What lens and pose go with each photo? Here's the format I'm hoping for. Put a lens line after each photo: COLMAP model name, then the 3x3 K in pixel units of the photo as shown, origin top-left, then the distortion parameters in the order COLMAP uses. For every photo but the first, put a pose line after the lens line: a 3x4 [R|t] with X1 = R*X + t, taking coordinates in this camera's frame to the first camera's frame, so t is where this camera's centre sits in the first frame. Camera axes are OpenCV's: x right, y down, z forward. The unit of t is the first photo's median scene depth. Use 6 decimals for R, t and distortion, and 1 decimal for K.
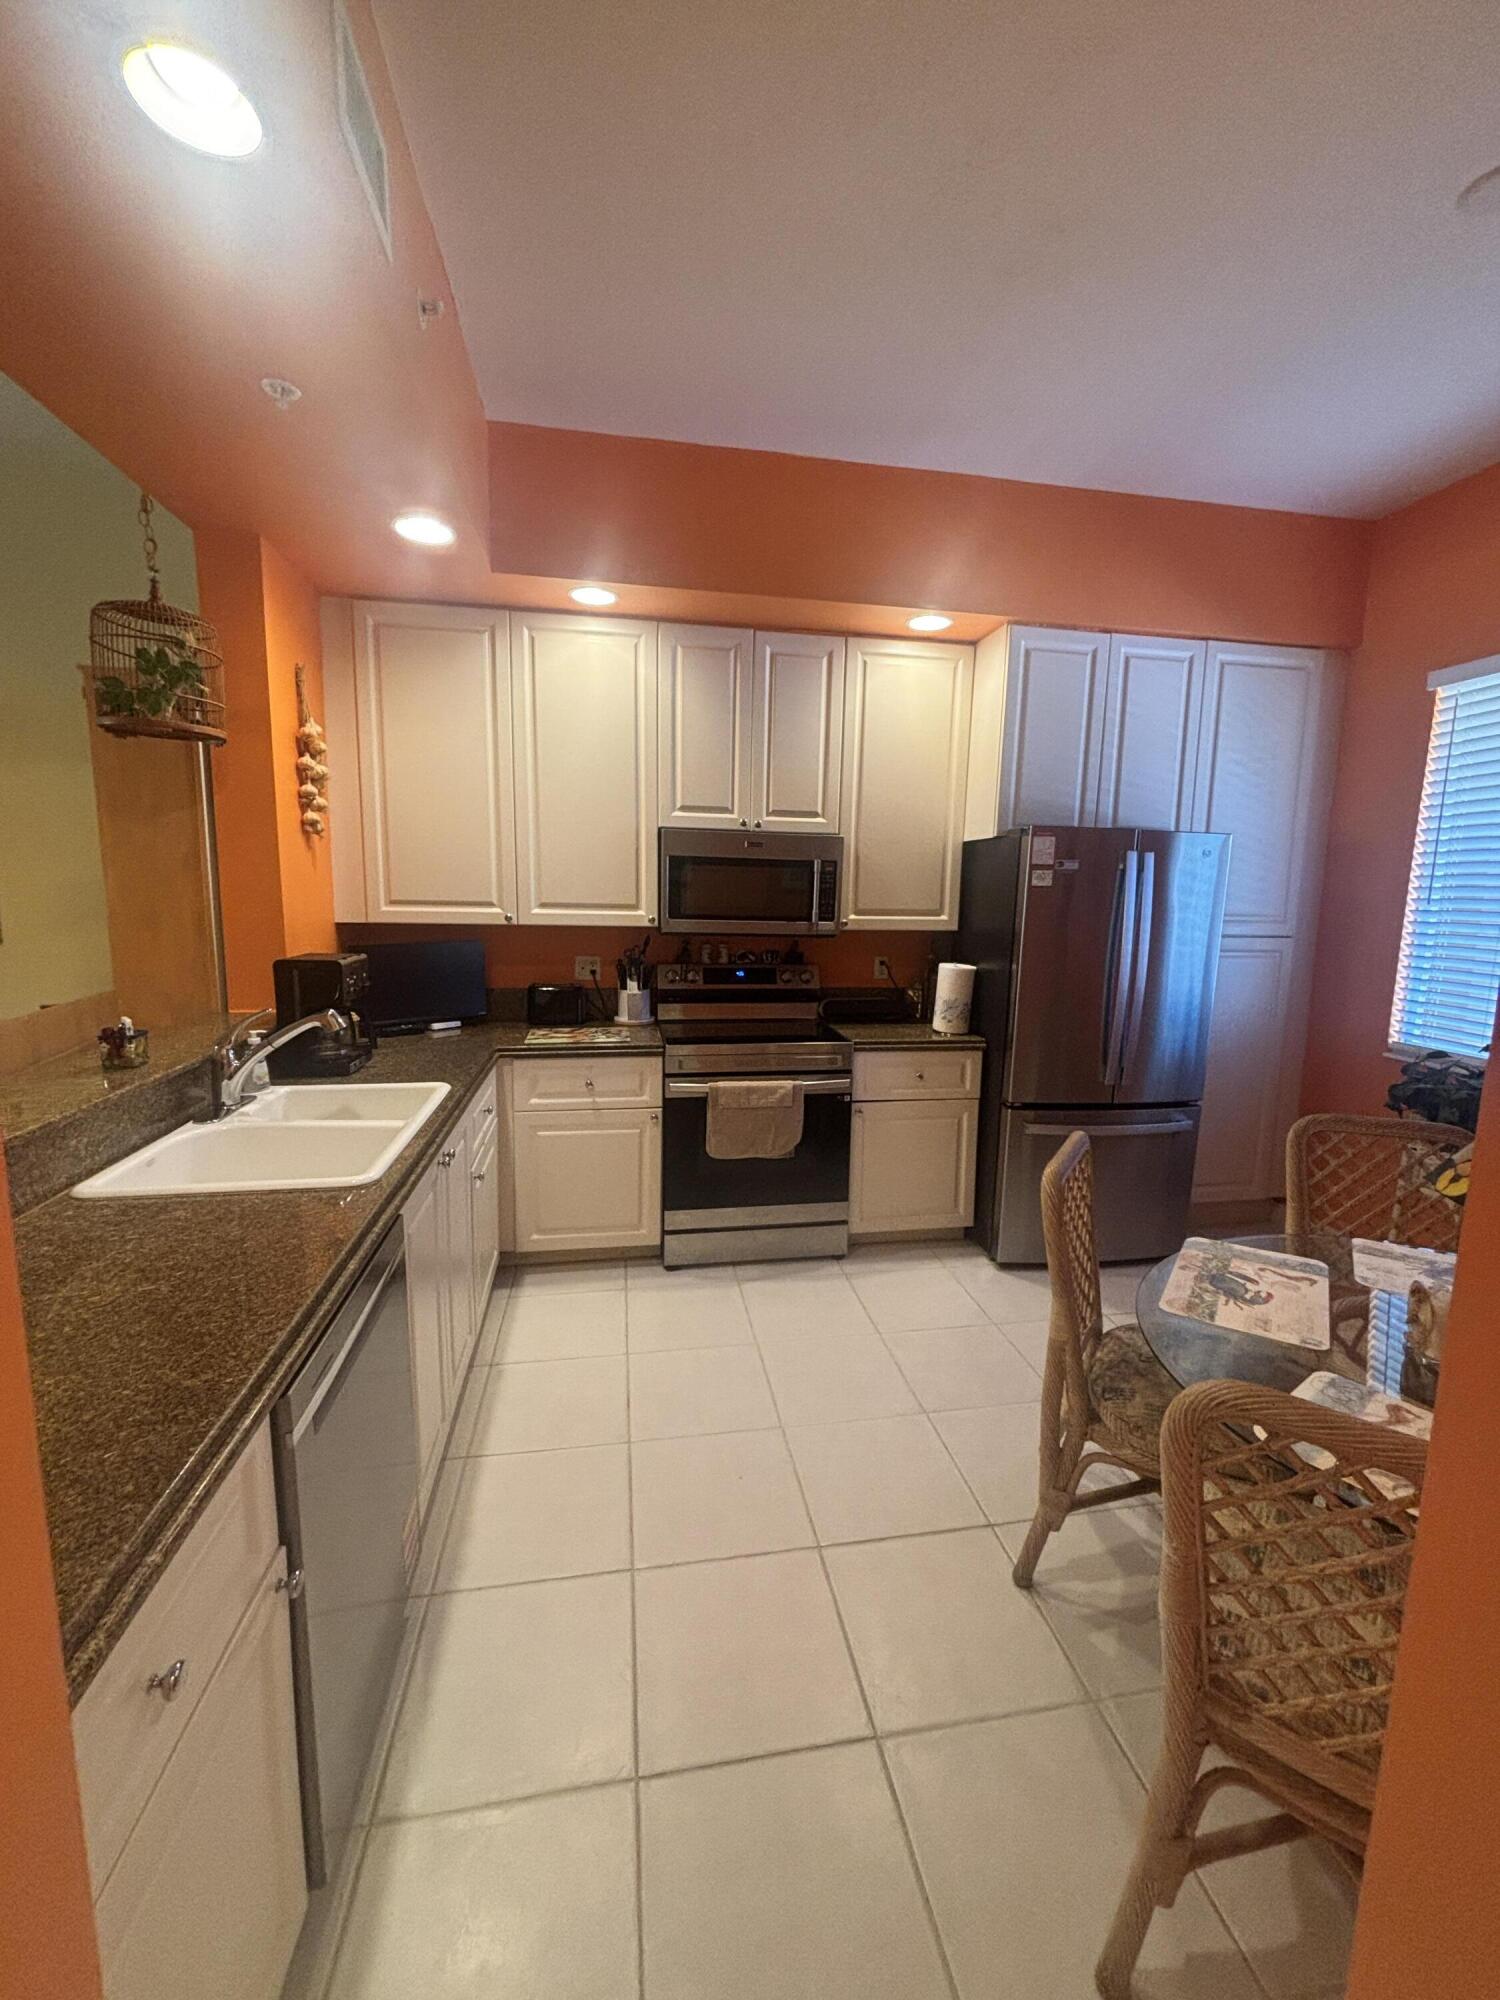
lens RADIAL K [[804.9, 0, 758.8], [0, 804.9, 998.3], [0, 0, 1]] dist [-0.002138, -0.000194]
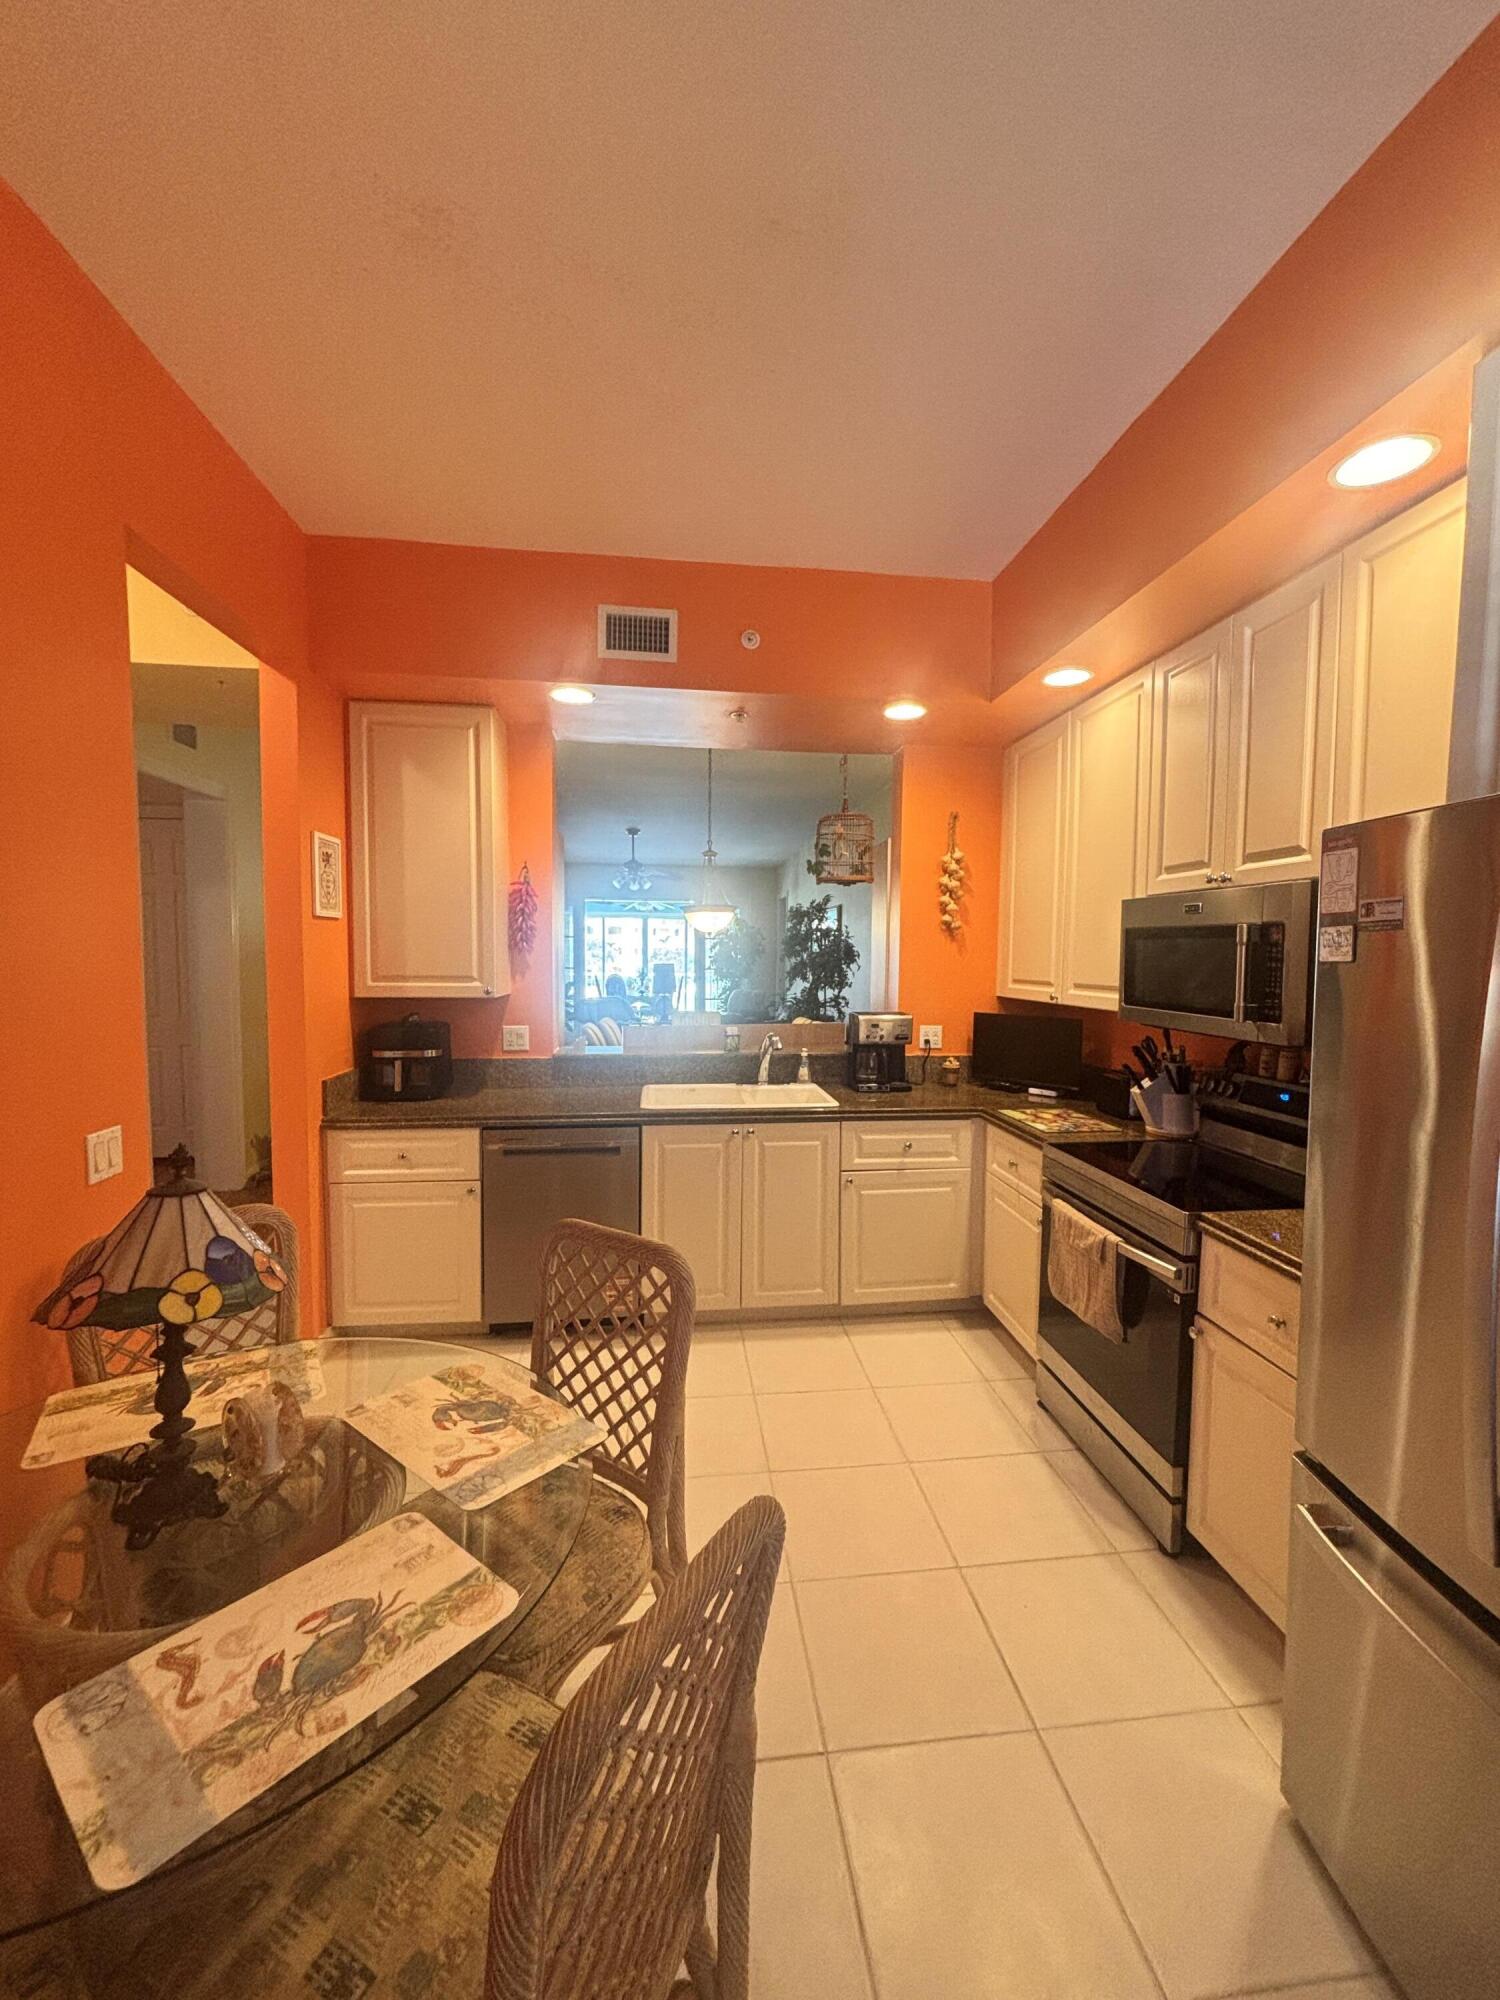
lens RADIAL K [[804.9, 0, 758.8], [0, 804.9, 998.3], [0, 0, 1]] dist [-0.002138, -0.000194]
pose [[-0.056901, 0.035958, -0.997732, 0.741780], [-0.143141, 0.988733, 0.043797, -0.088048], [0.988065, 0.145308, -0.051113, 0.665673]]
